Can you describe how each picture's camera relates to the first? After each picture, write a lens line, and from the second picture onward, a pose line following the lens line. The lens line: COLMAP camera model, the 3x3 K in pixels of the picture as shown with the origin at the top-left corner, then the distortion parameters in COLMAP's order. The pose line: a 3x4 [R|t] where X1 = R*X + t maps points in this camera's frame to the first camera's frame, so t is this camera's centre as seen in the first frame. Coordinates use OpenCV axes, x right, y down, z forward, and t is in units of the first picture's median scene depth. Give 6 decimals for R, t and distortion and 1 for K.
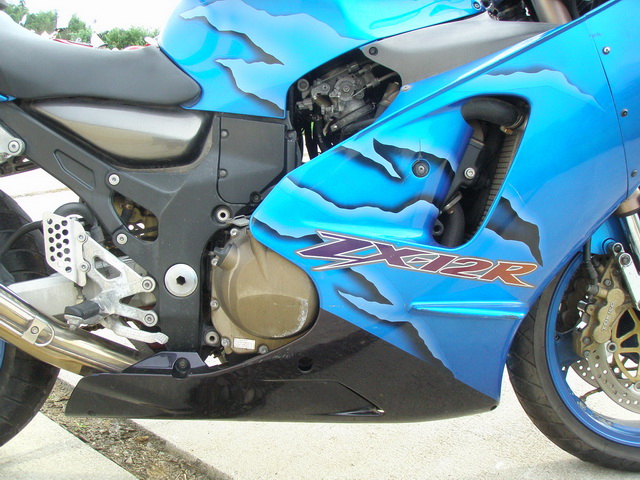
lens RADIAL K [[710.1, 0, 315.5], [0, 710.1, 252.3], [0, 0, 1]] dist [-0.214222, 0.203338]
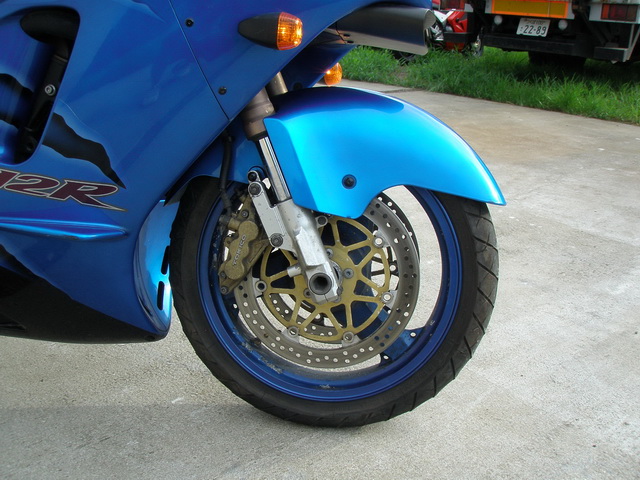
lens RADIAL K [[710.1, 0, 315.5], [0, 710.1, 252.3], [0, 0, 1]] dist [-0.214222, 0.203338]
pose [[0.986976, 0.066300, -0.146570, 0.749864], [-0.055515, 0.995524, 0.076489, 0.020012], [0.150985, -0.067356, 0.986239, 0.091758]]
